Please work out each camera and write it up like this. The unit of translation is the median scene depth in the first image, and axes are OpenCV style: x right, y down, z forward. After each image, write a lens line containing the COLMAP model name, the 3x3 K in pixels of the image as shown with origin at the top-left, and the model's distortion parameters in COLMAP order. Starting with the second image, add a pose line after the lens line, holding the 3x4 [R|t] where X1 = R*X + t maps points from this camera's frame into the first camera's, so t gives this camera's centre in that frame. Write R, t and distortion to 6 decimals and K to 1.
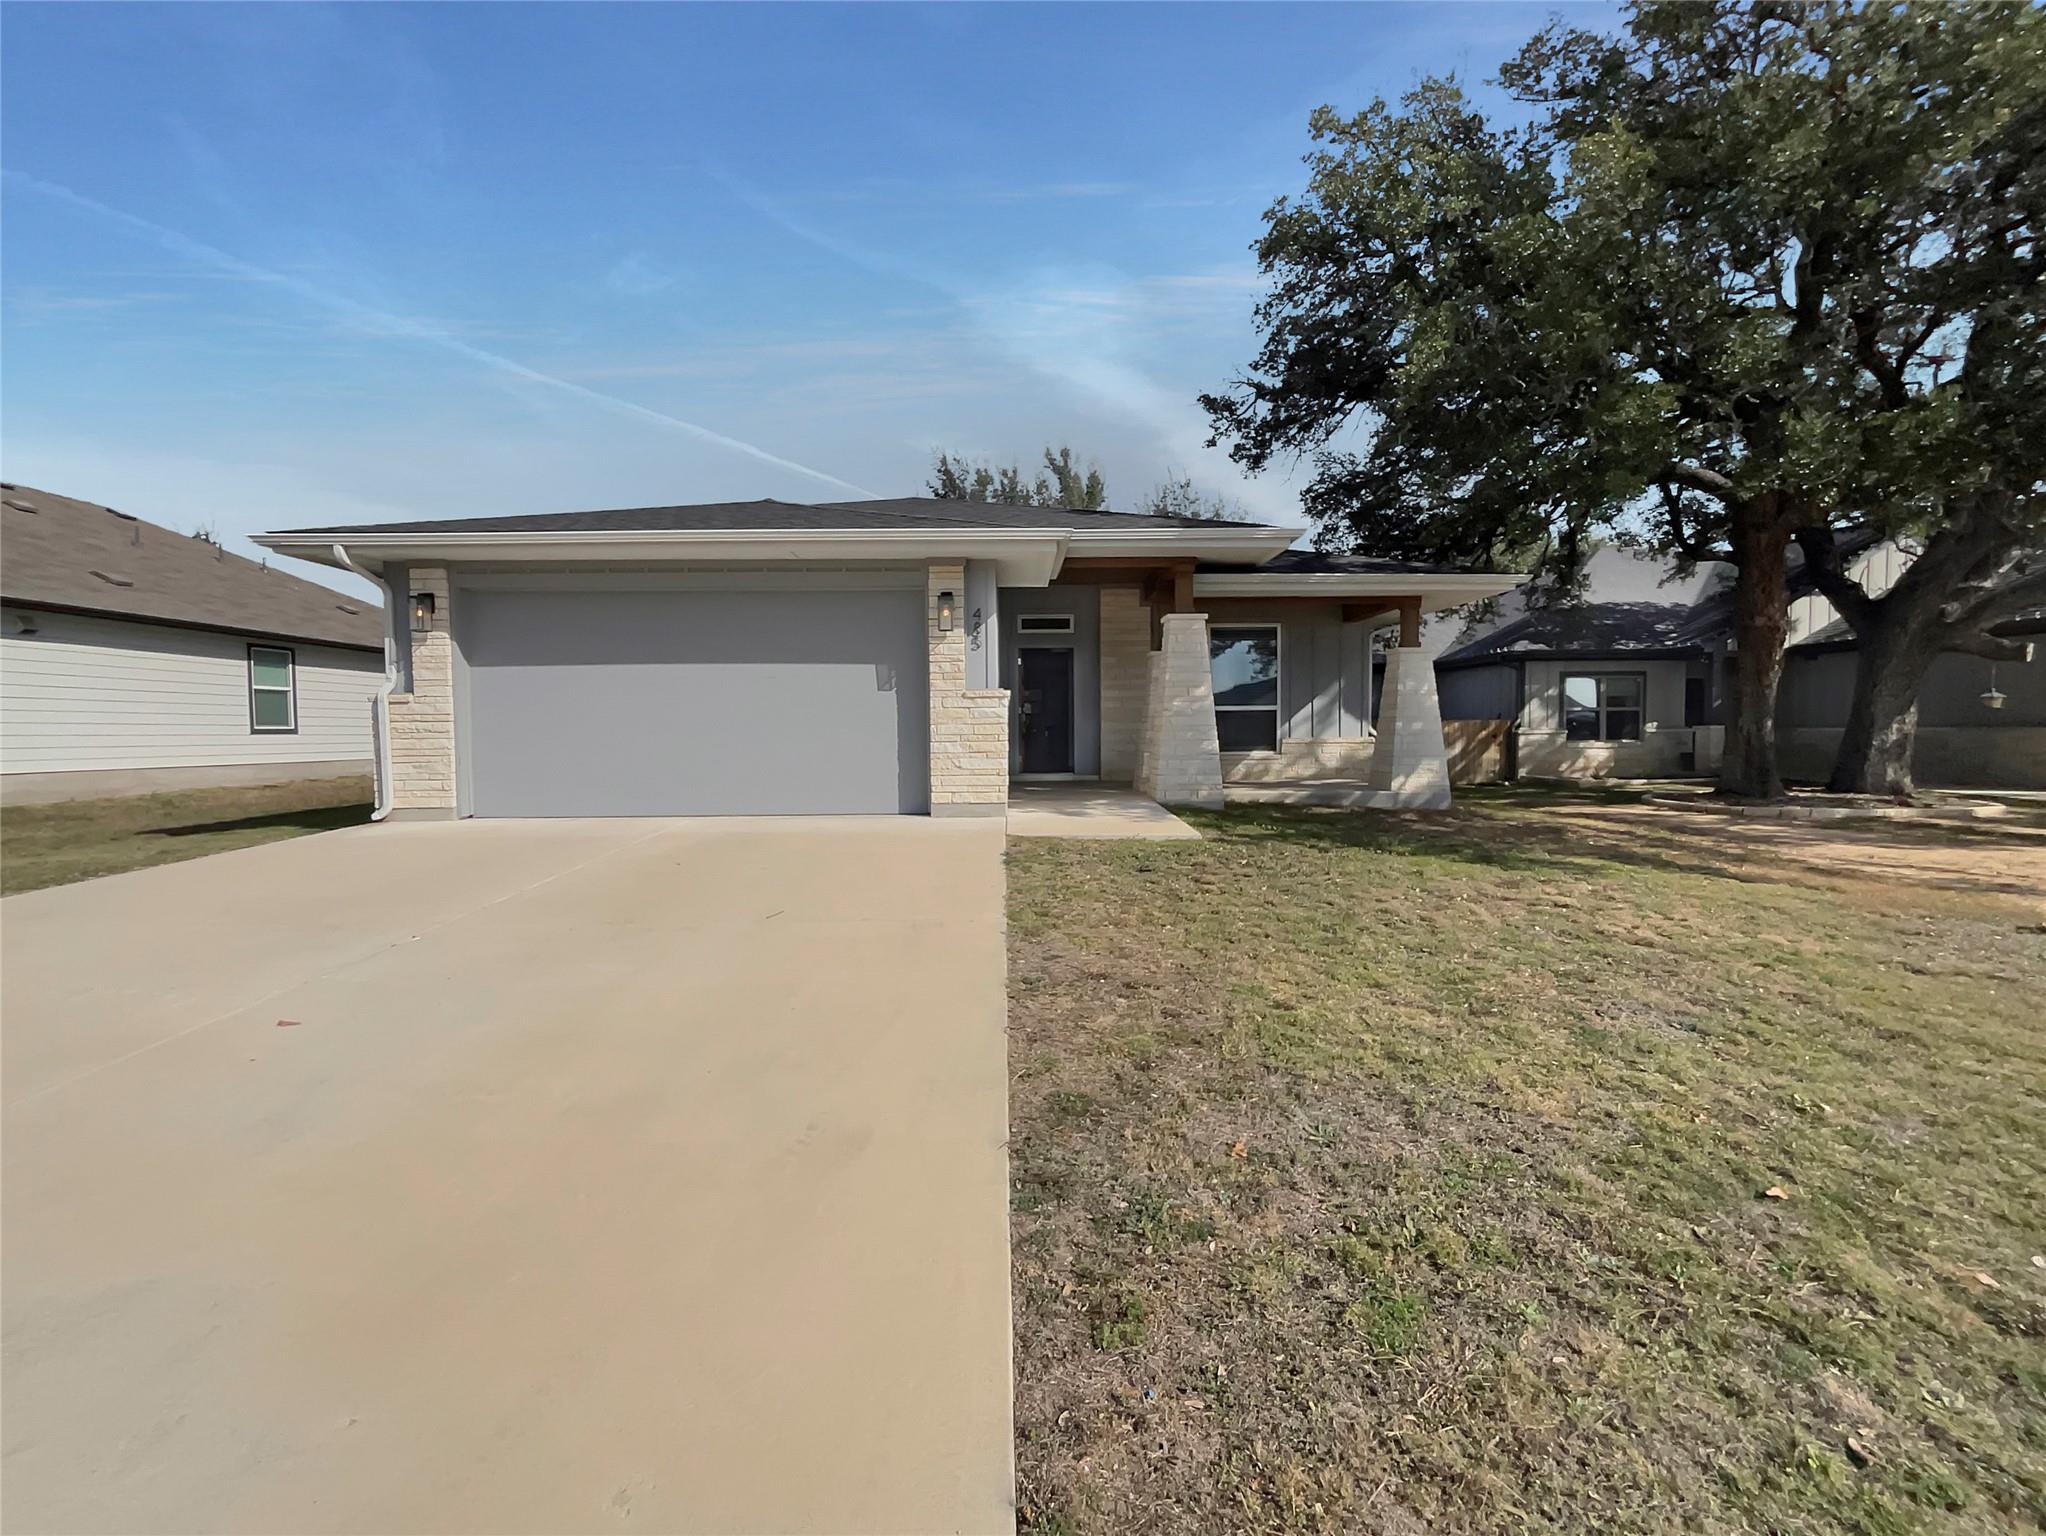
lens RADIAL K [[823.3, 0, 1023.0], [0, 823.3, 768.0], [0, 0, 1]] dist [0.034679, -0.000027]
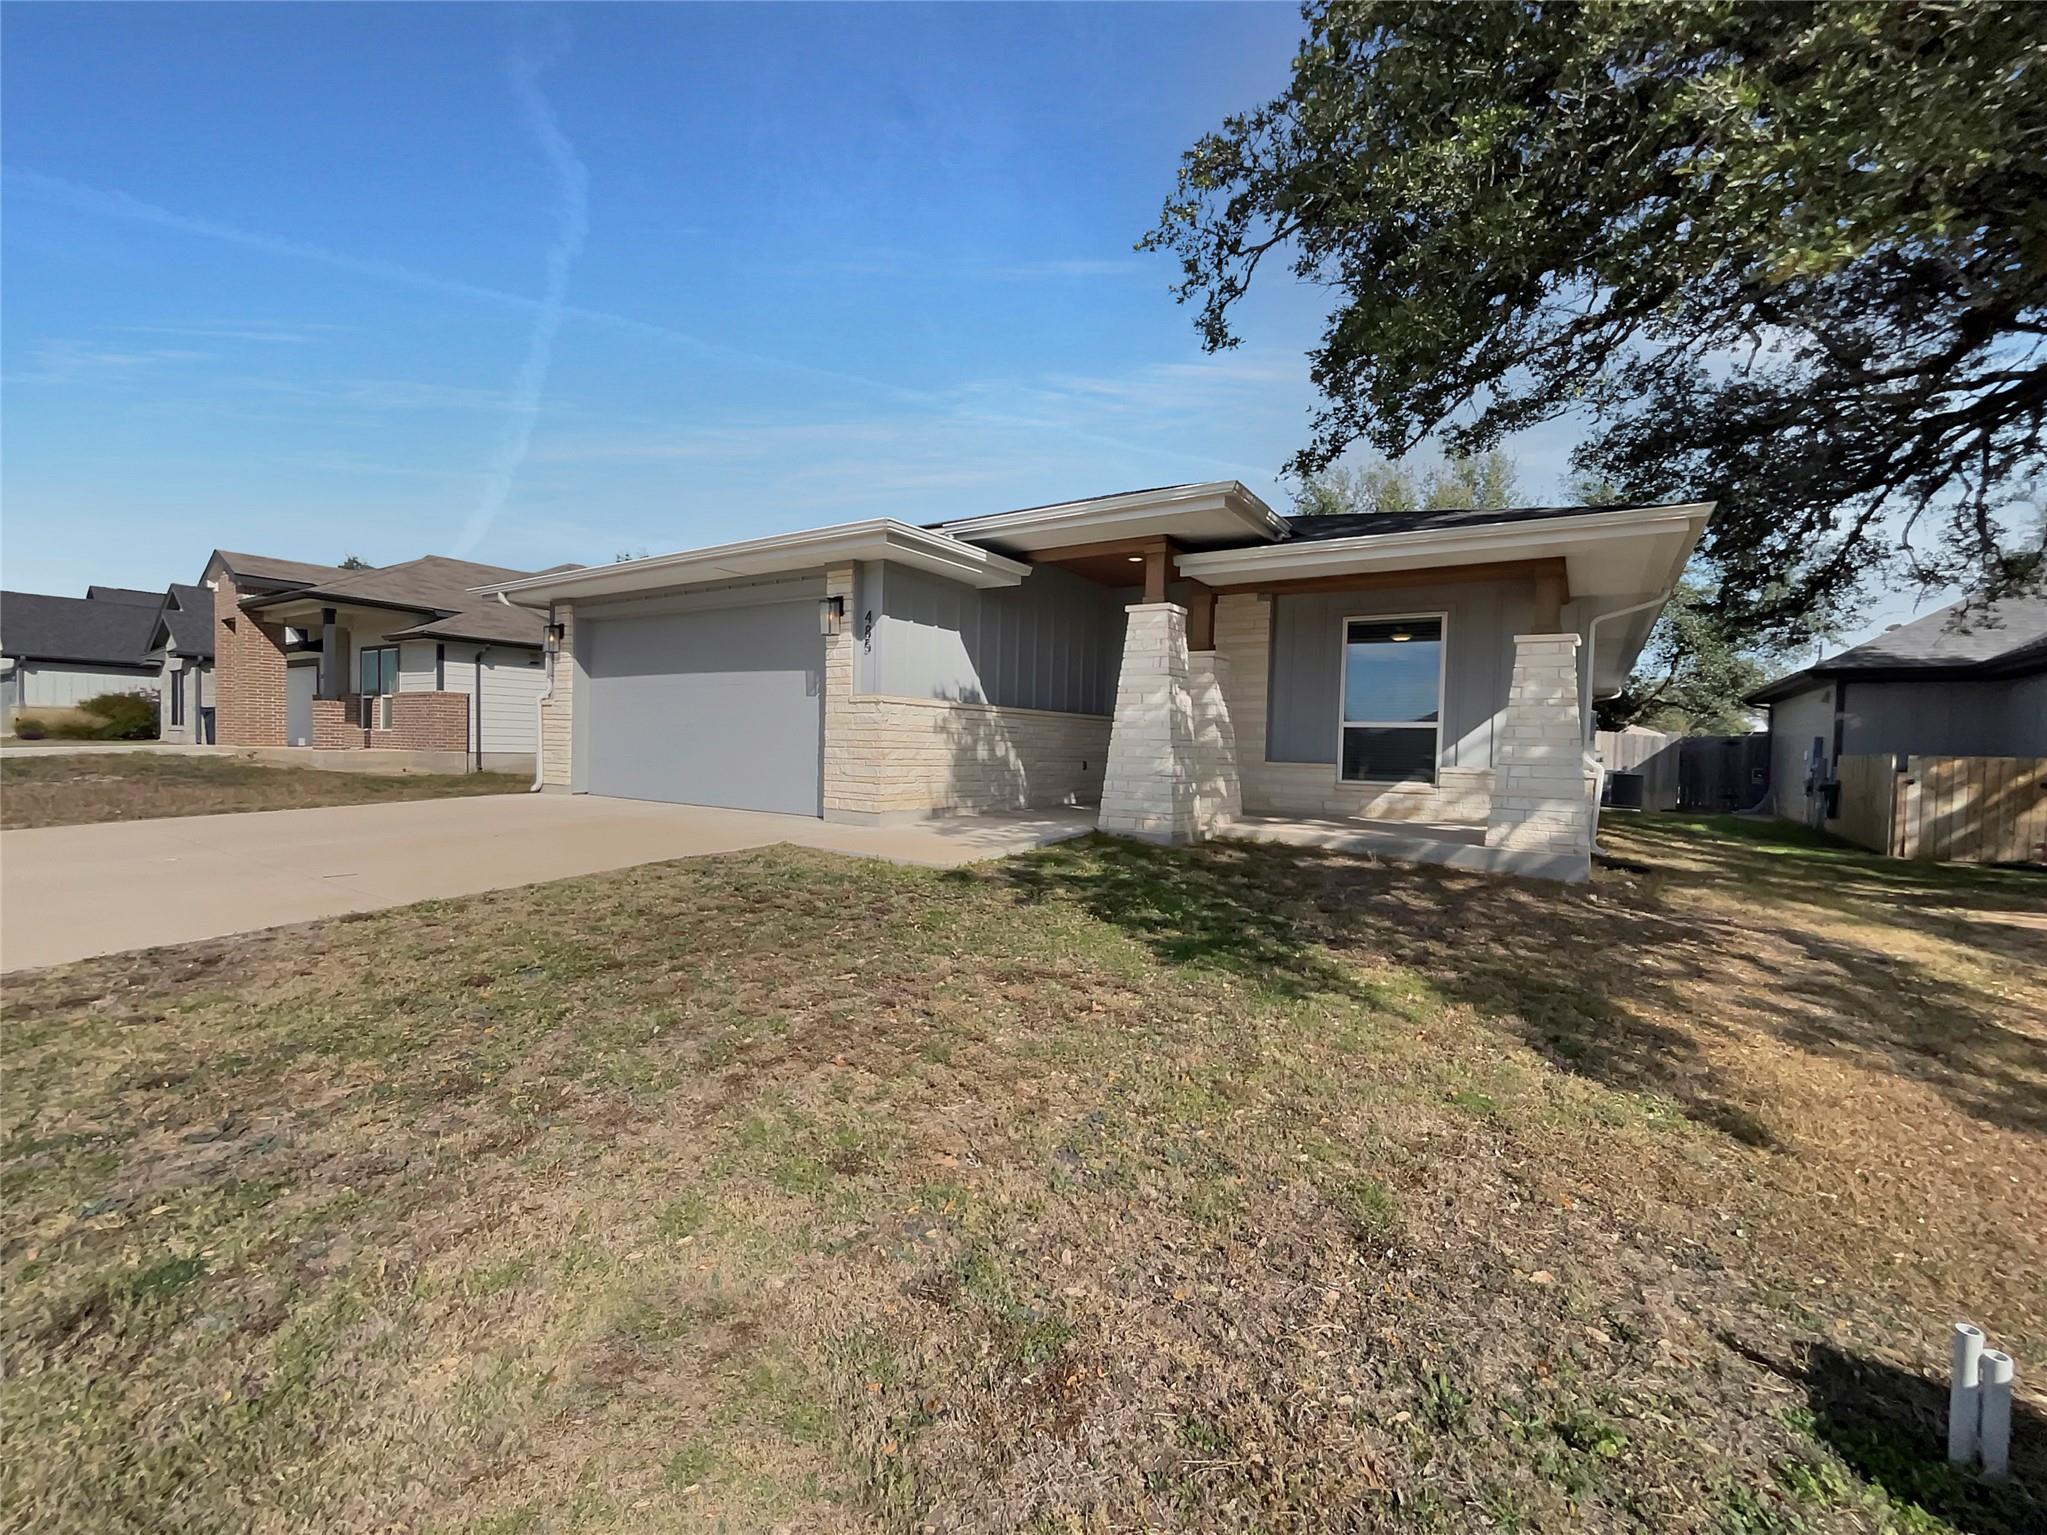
lens RADIAL K [[840.6, 0, 1023.5], [0, 840.6, 767.5], [0, 0, 1]] dist [0.000721, 0.000127]
pose [[0.845328, 0.045822, -0.532279, 0.490608], [-0.057324, 0.998343, -0.005093, -0.011568], [0.531164, 0.034818, 0.846554, 0.204162]]
